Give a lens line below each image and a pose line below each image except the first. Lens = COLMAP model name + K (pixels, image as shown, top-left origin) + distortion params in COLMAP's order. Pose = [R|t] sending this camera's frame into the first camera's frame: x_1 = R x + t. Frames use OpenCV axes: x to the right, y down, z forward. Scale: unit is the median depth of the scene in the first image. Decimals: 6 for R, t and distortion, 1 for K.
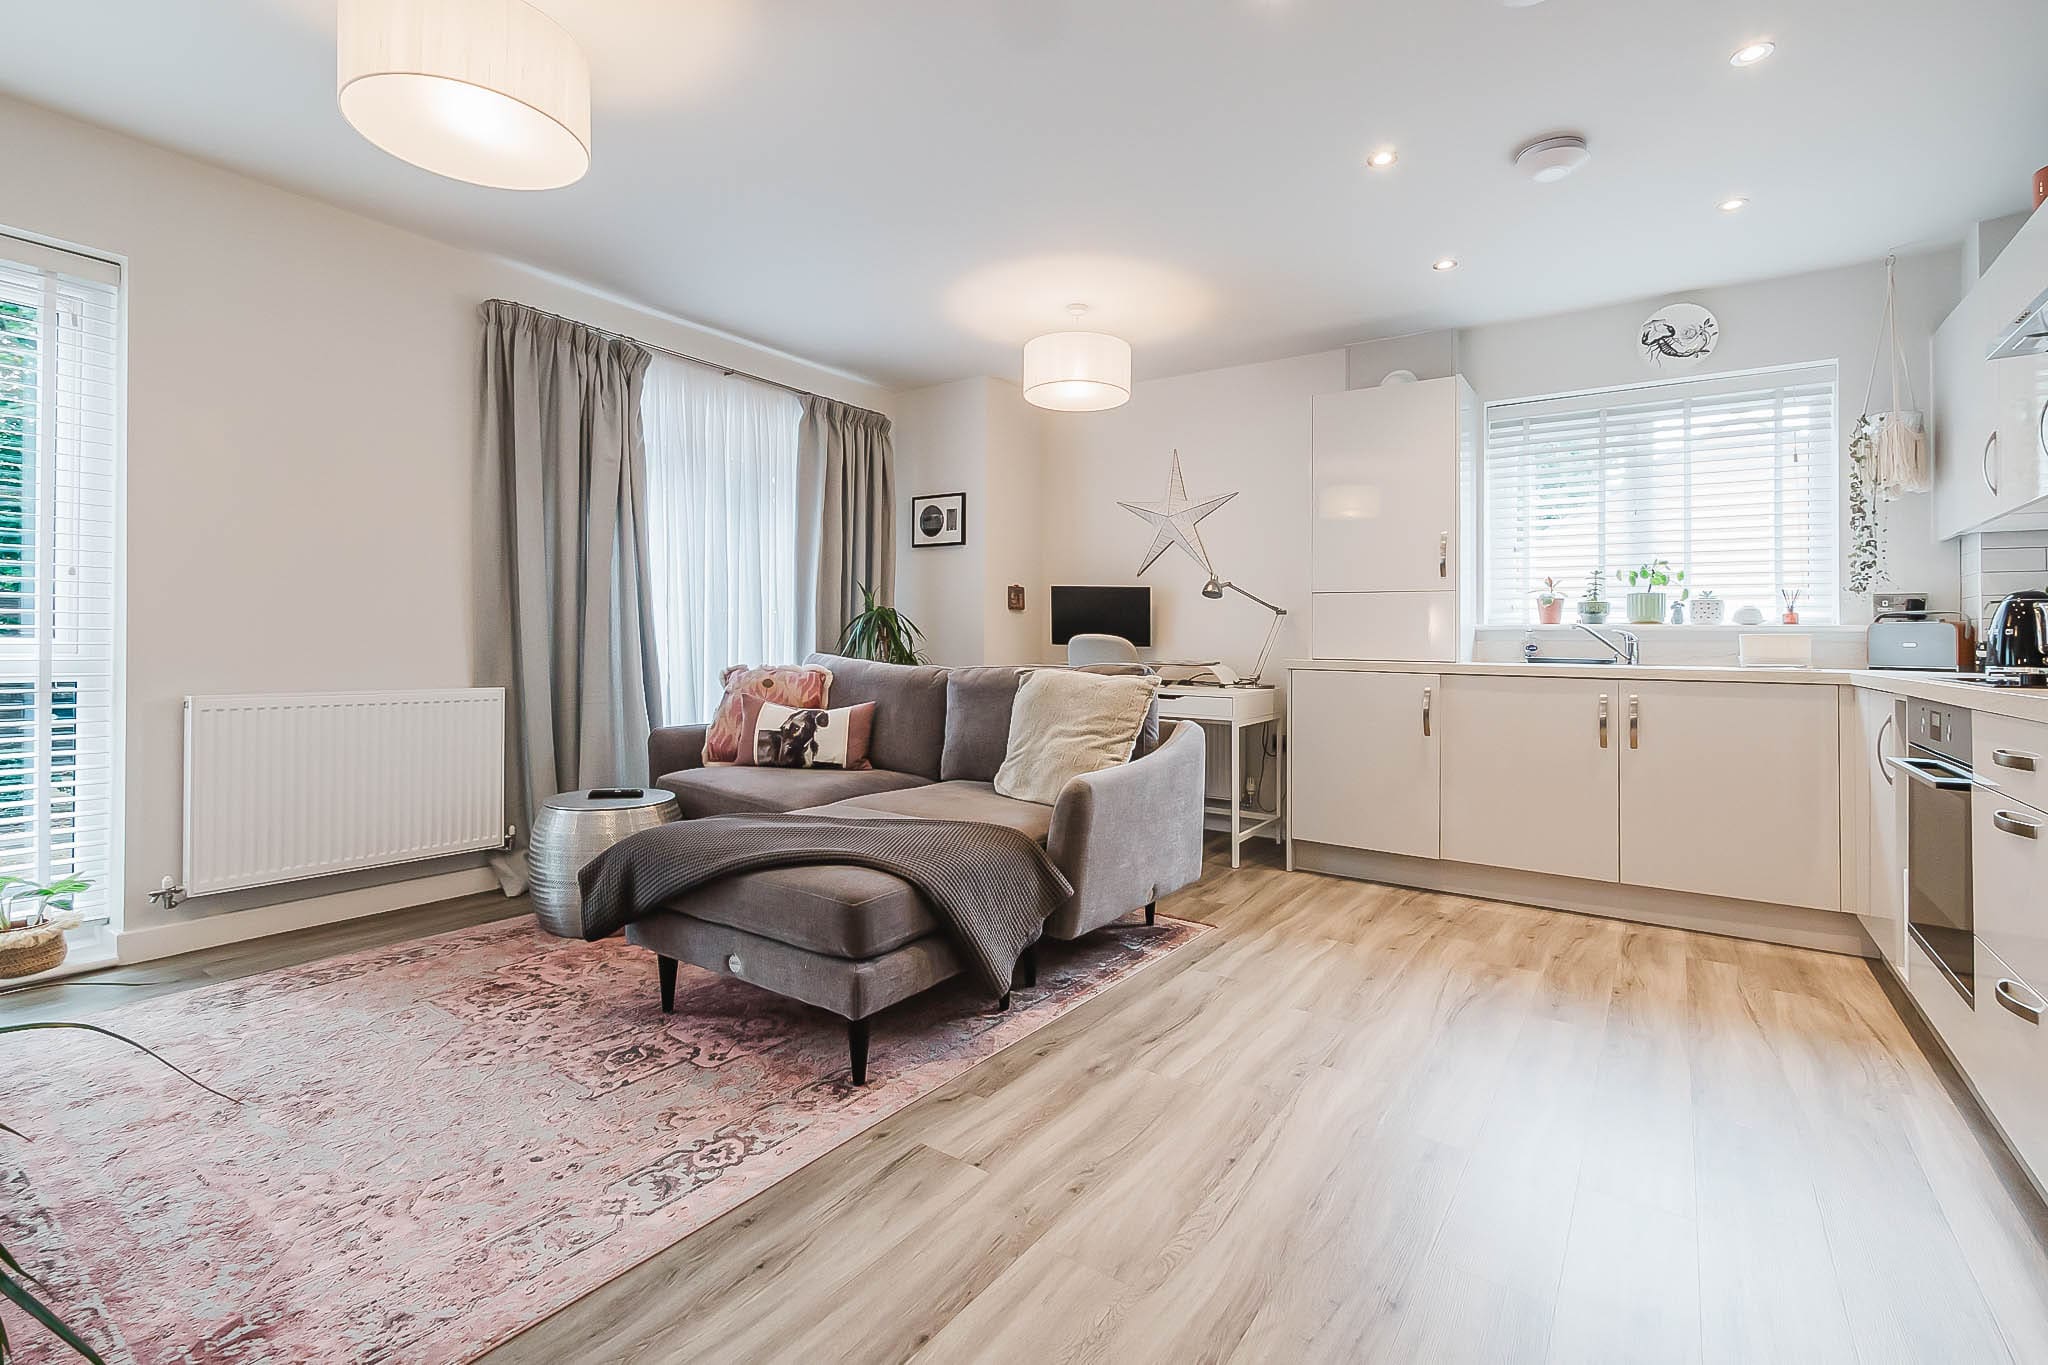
lens RADIAL K [[923.8, 0, 1025.8], [0, 923.8, 734.9], [0, 0, 1]] dist [-0.002018, 0.000284]
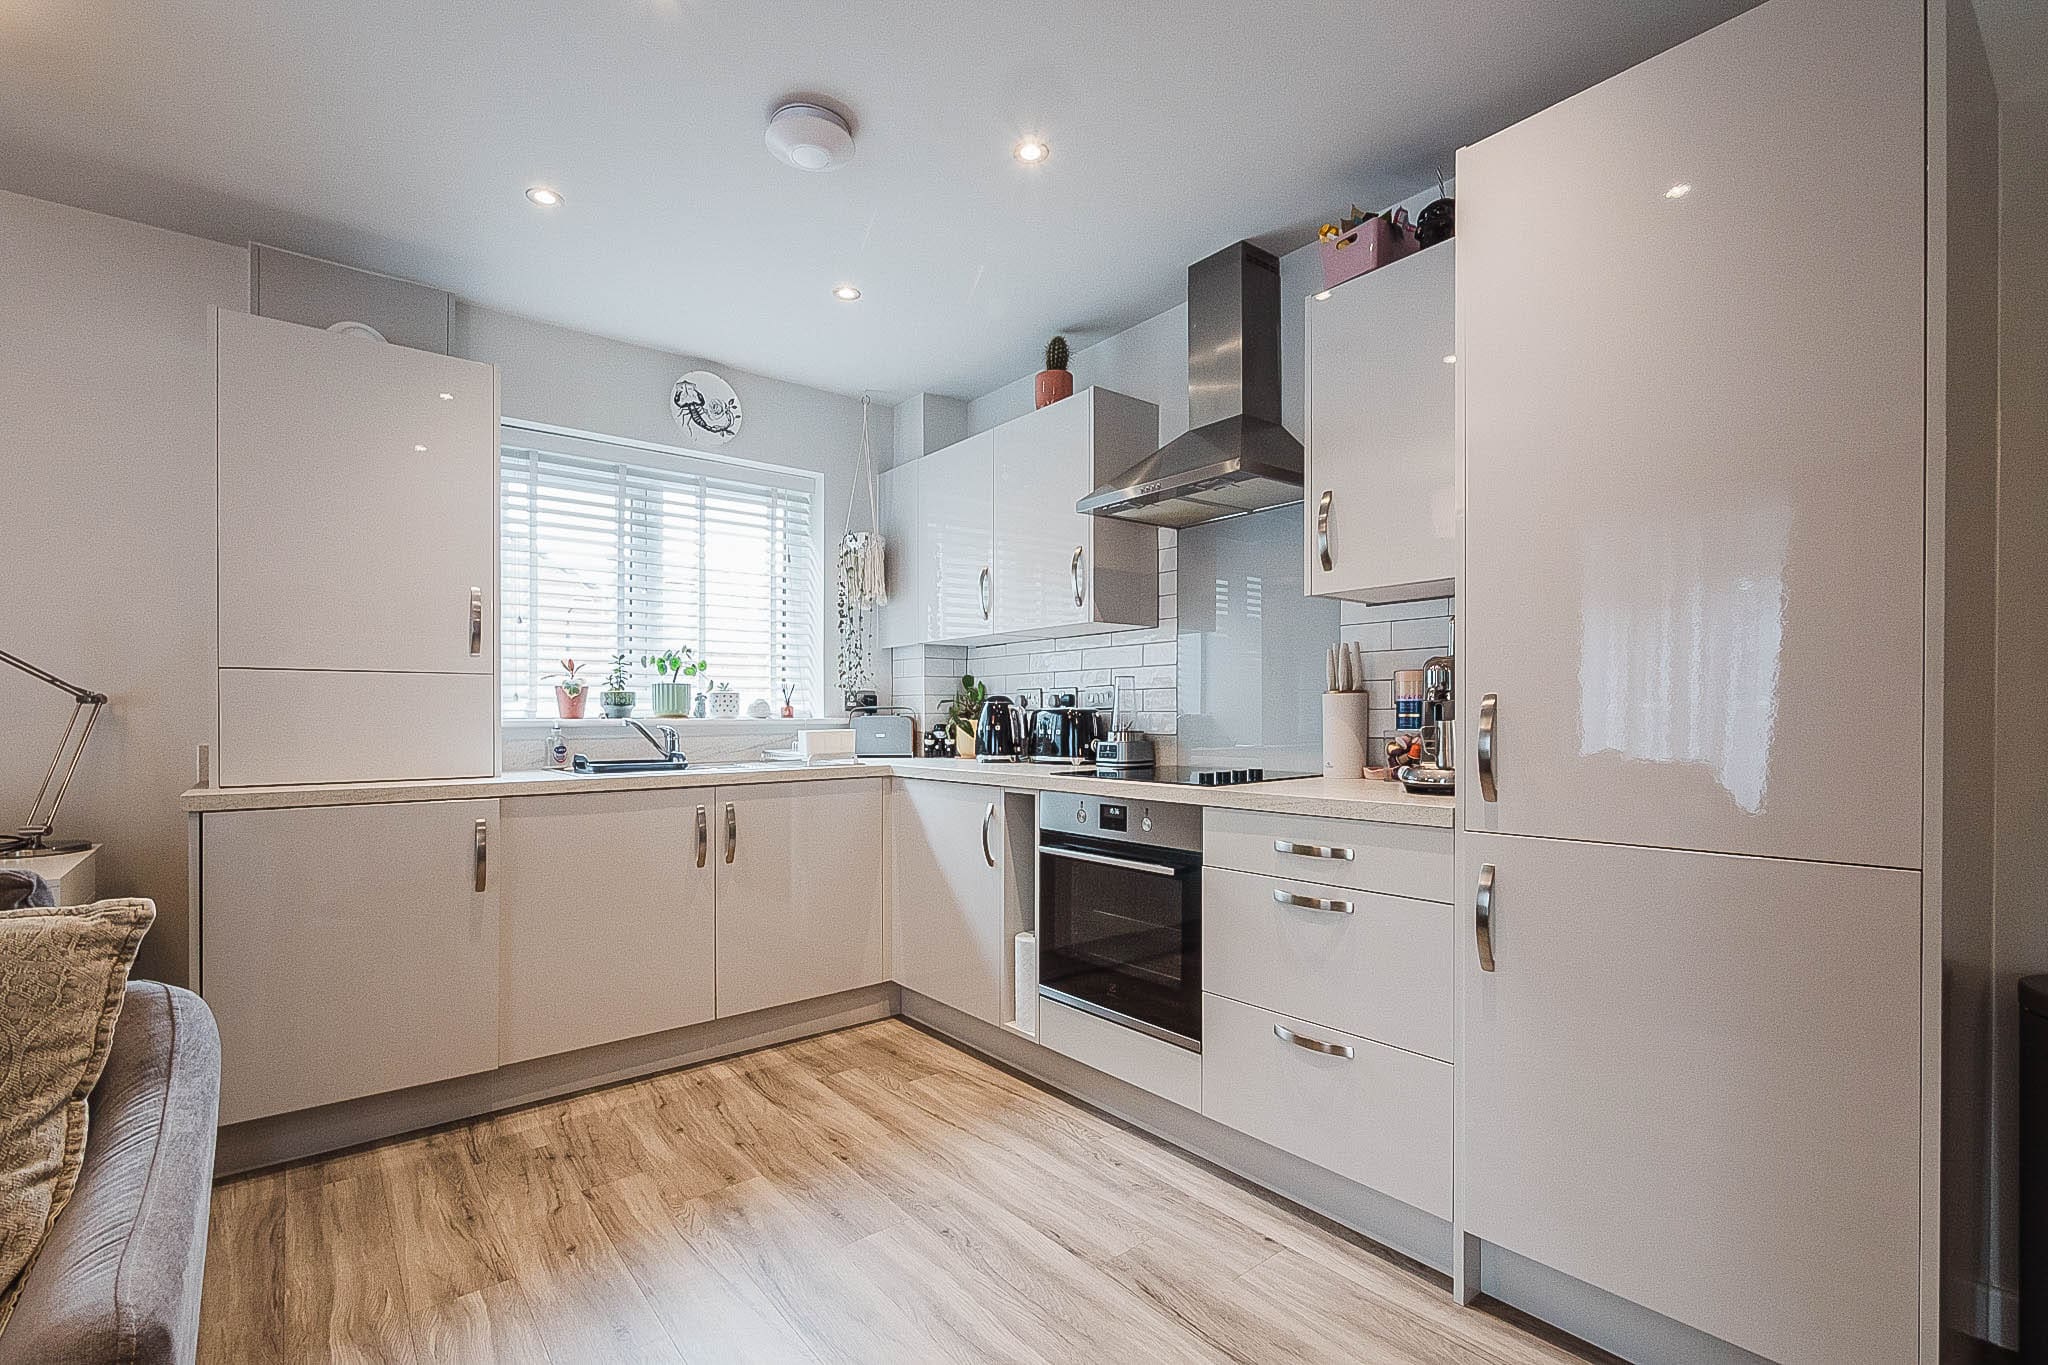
lens RADIAL K [[923.8, 0, 1025.8], [0, 923.8, 734.9], [0, 0, 1]] dist [-0.002018, 0.000284]
pose [[0.271266, -0.033404, 0.961925, -0.103067], [0.104401, 0.994522, 0.005095, -0.082769], [-0.956826, 0.099044, 0.273267, 0.493809]]
